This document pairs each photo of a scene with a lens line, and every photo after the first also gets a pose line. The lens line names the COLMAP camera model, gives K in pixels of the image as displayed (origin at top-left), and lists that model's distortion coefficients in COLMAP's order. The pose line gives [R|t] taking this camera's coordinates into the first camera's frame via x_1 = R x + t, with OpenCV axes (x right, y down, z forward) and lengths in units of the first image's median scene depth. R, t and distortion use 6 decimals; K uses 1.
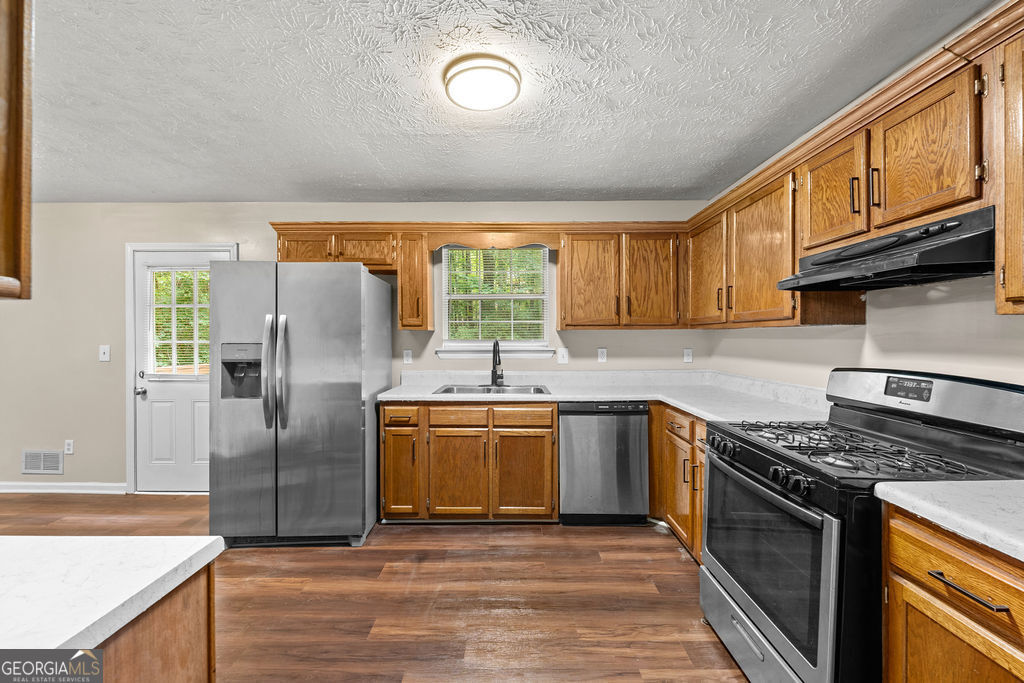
lens RADIAL K [[410.9, 0, 512.0], [0, 410.9, 341.5], [0, 0, 1]] dist [-0.001268, -0.000310]
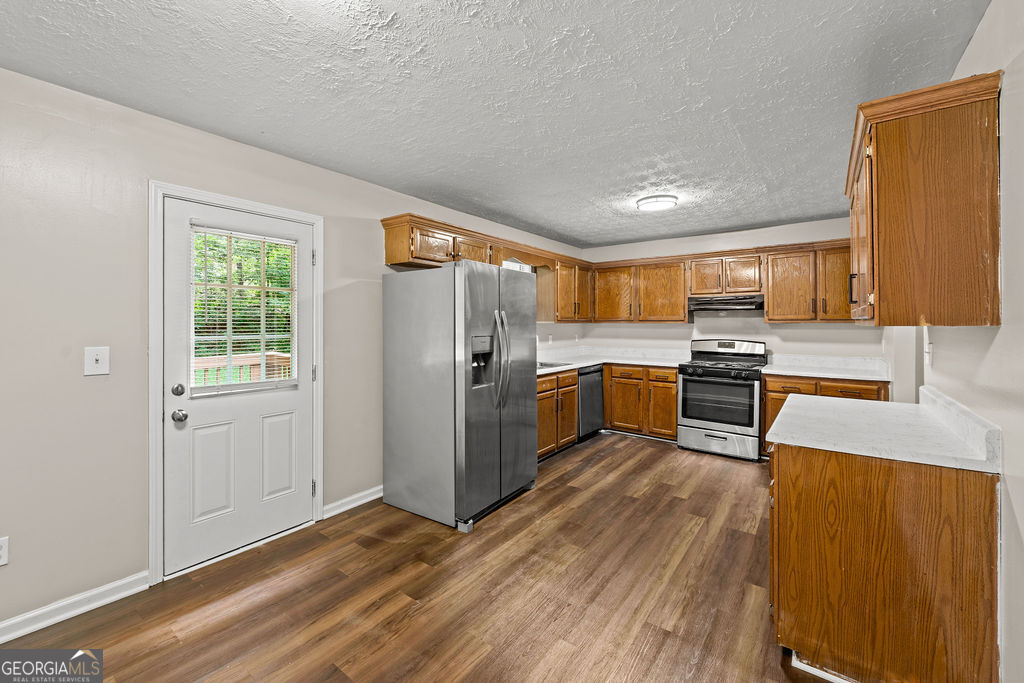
lens RADIAL K [[418.1, 0, 509.5], [0, 418.1, 322.4], [0, 0, 1]] dist [0.000340, -0.000288]
pose [[0.598231, 0.002864, 0.801318, -1.386957], [0.006274, 0.999946, -0.008257, -0.021233], [-0.801299, 0.009967, 0.598181, 0.232963]]
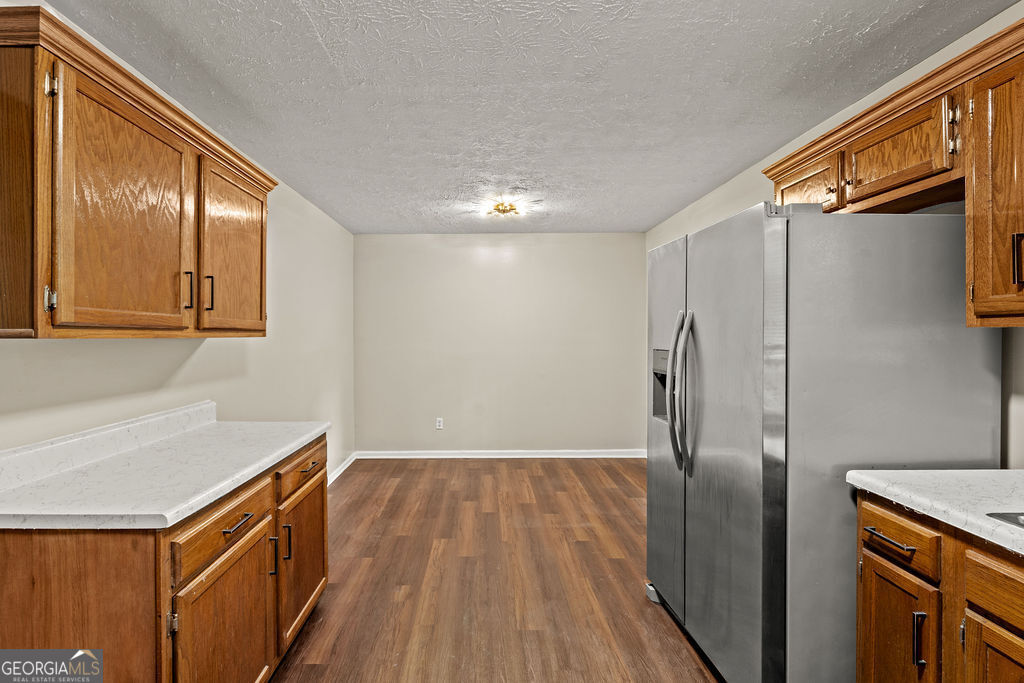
lens RADIAL K [[464.9, 0, 477.6], [0, 464.9, 338.5], [0, 0, 1]] dist [-0.000613, -0.000387]
pose [[-0.011921, 0.006334, -0.999909, 0.198780], [-0.006671, 0.999957, 0.006414, -0.018770], [0.999907, 0.006747, -0.011879, 0.590306]]
